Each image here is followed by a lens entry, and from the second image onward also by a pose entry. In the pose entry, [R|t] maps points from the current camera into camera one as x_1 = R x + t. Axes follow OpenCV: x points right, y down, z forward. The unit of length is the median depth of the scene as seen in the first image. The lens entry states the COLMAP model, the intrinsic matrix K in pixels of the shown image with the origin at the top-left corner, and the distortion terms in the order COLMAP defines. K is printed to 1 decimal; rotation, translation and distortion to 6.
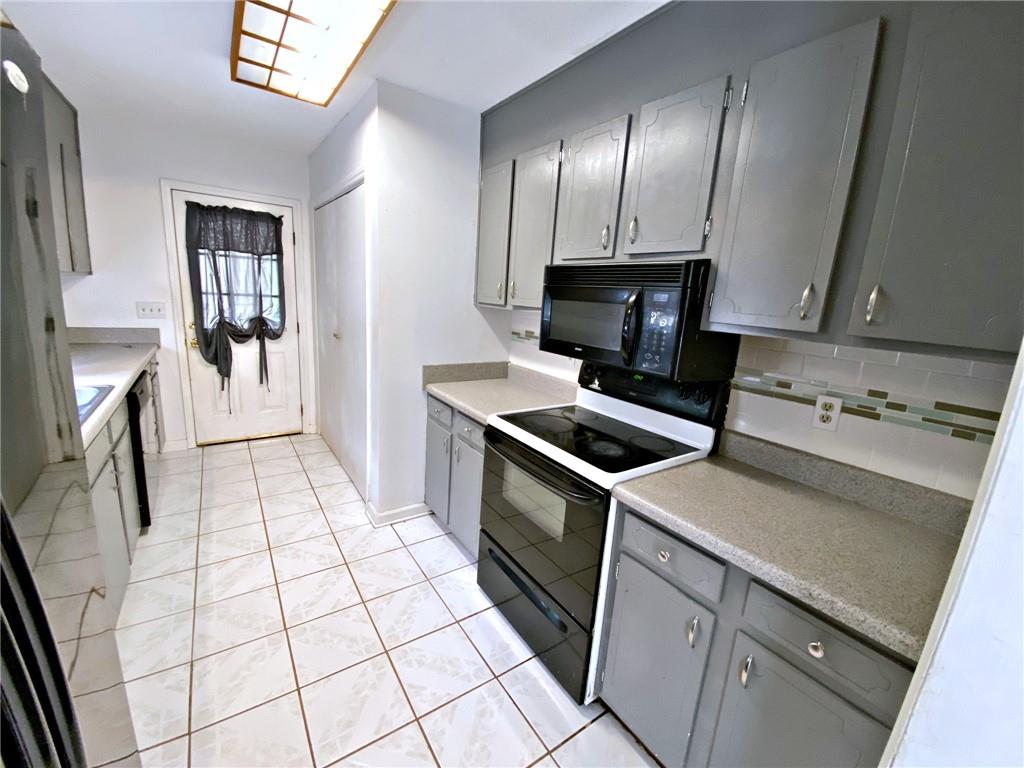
lens RADIAL K [[420.5, 0, 509.8], [0, 420.5, 385.6], [0, 0, 1]] dist [-0.013330, -0.000751]
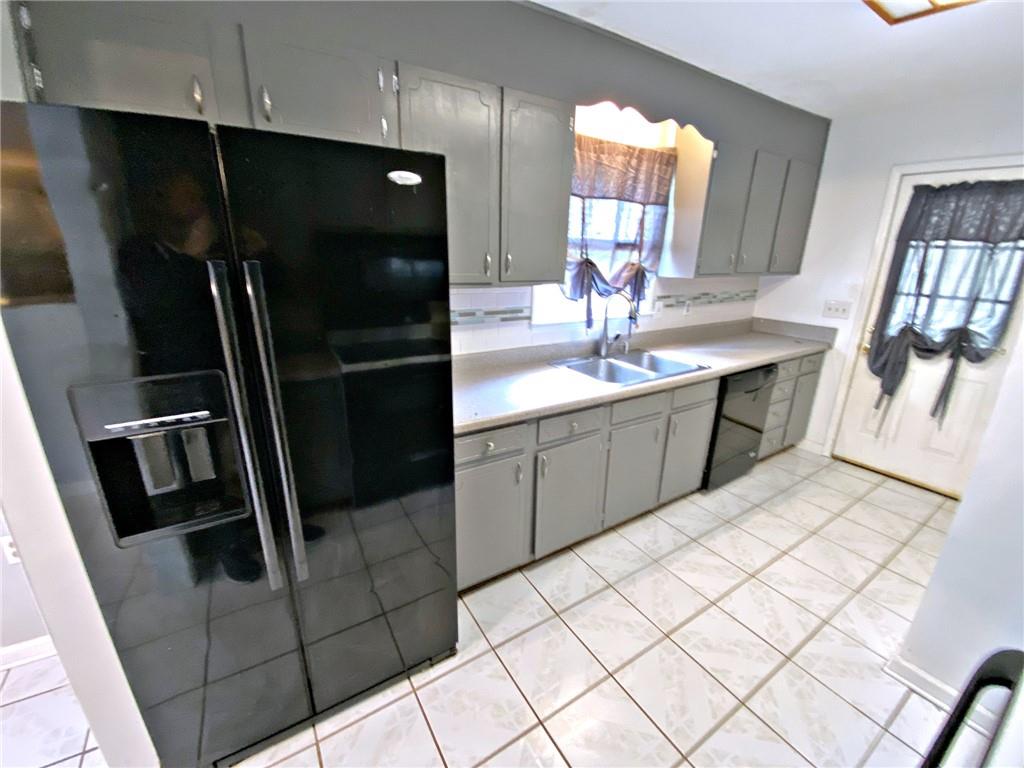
lens RADIAL K [[420.5, 0, 509.8], [0, 420.5, 383.6], [0, 0, 1]] dist [-0.013330, -0.000751]
pose [[-0.035260, 0.227250, -0.973198, 0.153781], [-0.227867, 0.946324, 0.229230, -0.061357], [0.973054, 0.229843, 0.018415, 0.251778]]
